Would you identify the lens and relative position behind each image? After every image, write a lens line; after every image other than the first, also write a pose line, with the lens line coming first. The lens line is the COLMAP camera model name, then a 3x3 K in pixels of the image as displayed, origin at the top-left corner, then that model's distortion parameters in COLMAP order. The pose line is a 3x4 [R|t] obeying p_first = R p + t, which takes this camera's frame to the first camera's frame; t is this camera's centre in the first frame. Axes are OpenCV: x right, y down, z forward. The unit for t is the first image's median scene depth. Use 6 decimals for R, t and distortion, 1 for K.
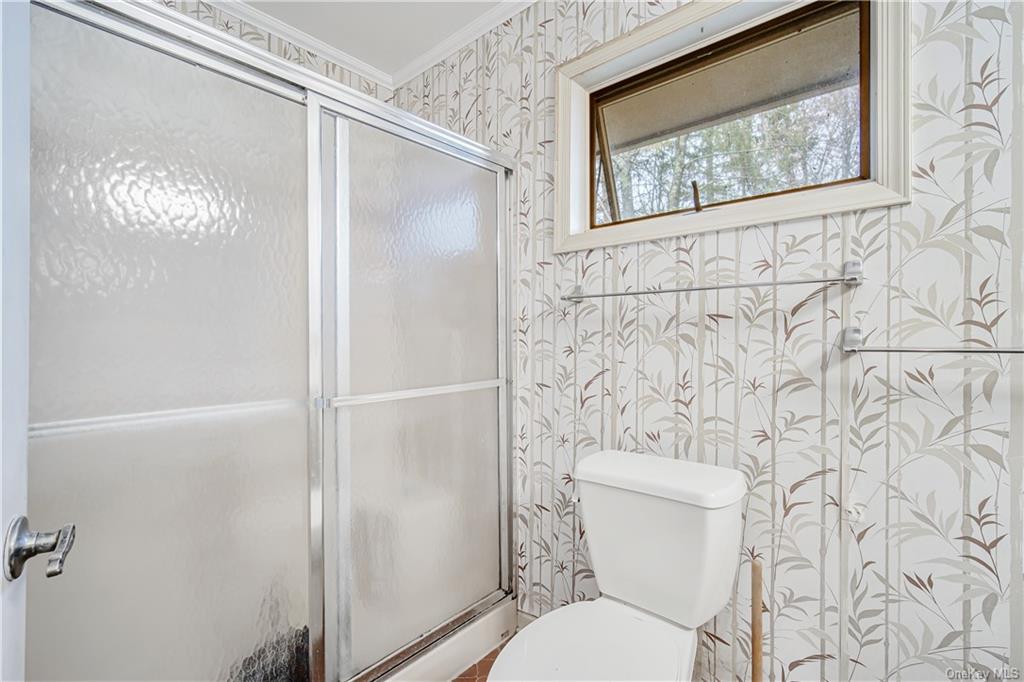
lens RADIAL K [[446.9, 0, 508.9], [0, 446.9, 335.6], [0, 0, 1]] dist [-0.009405, 0.004080]
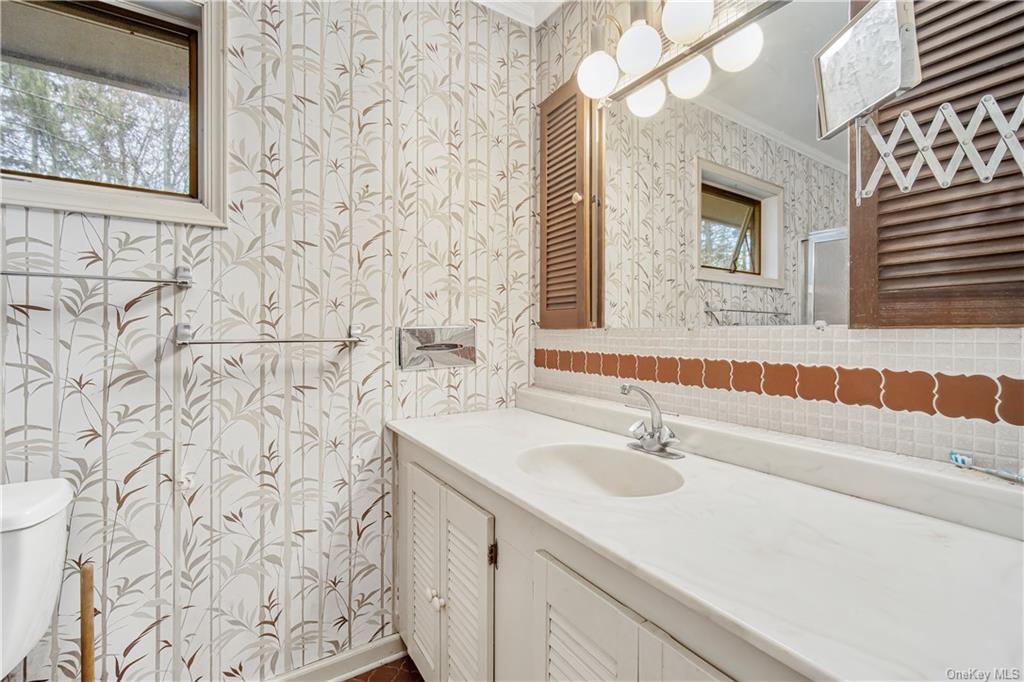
lens RADIAL K [[446.9, 0, 513.2], [0, 446.9, 334.6], [0, 0, 1]] dist [-0.009405, 0.004080]
pose [[0.259551, -0.003551, 0.965723, -0.124652], [-0.002092, 0.999989, 0.004240, 0.003179], [-0.965727, -0.003120, 0.259540, -0.130657]]
